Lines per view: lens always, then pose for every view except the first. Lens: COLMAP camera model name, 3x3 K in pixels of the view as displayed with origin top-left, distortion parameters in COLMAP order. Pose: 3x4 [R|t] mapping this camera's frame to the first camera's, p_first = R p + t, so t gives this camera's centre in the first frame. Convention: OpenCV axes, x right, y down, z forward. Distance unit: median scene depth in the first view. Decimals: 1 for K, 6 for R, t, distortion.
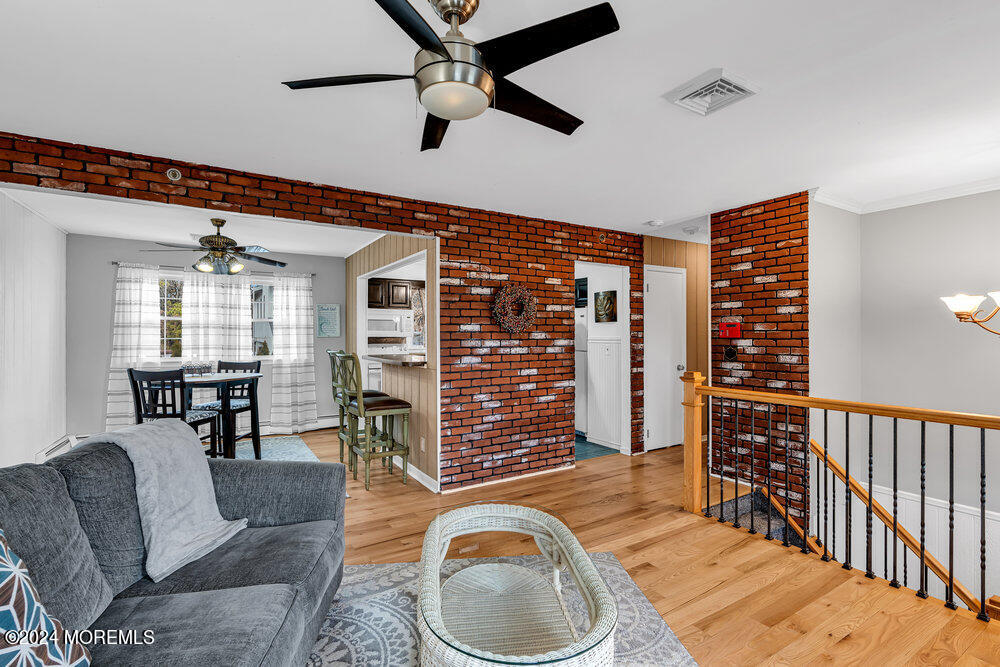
lens RADIAL K [[453.3, 0, 501.6], [0, 453.3, 335.8], [0, 0, 1]] dist [-0.003045, -0.000489]
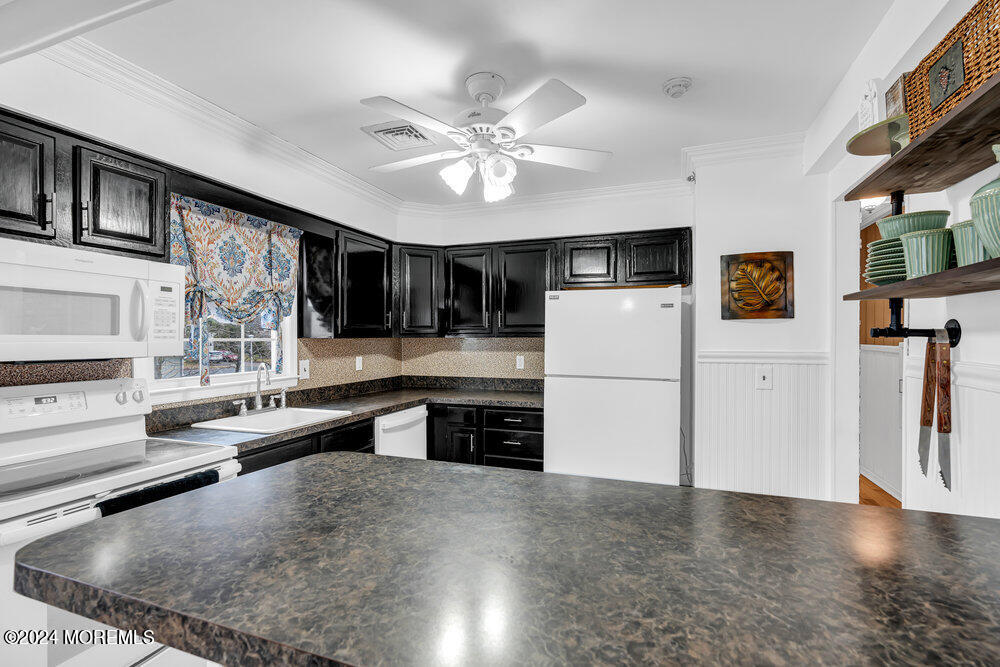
lens RADIAL K [[453.3, 0, 501.6], [0, 453.3, 335.8], [0, 0, 1]] dist [-0.003045, -0.000489]
pose [[0.788767, 0.004313, 0.614677, -0.242578], [0.001757, 0.999955, -0.009271, -0.009179], [-0.614690, 0.008392, 0.788725, 0.735005]]
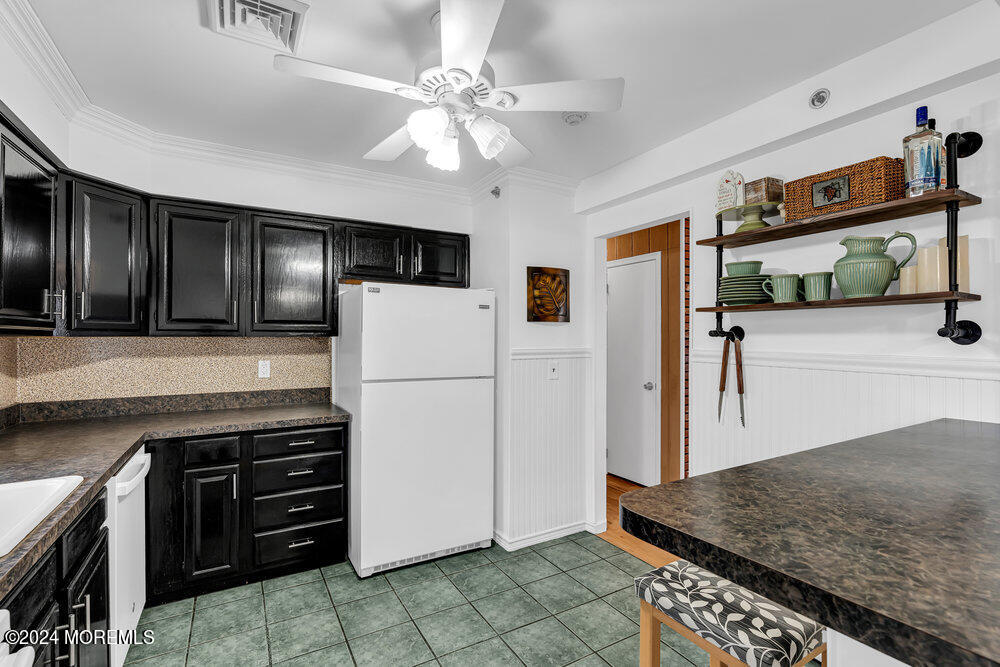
lens RADIAL K [[453.3, 0, 501.6], [0, 453.3, 335.8], [0, 0, 1]] dist [-0.003045, -0.000489]
pose [[0.036740, 0.010665, 0.999268, -0.314625], [0.004651, 0.999930, -0.010843, -0.007404], [-0.999314, 0.005046, 0.036688, 0.963332]]
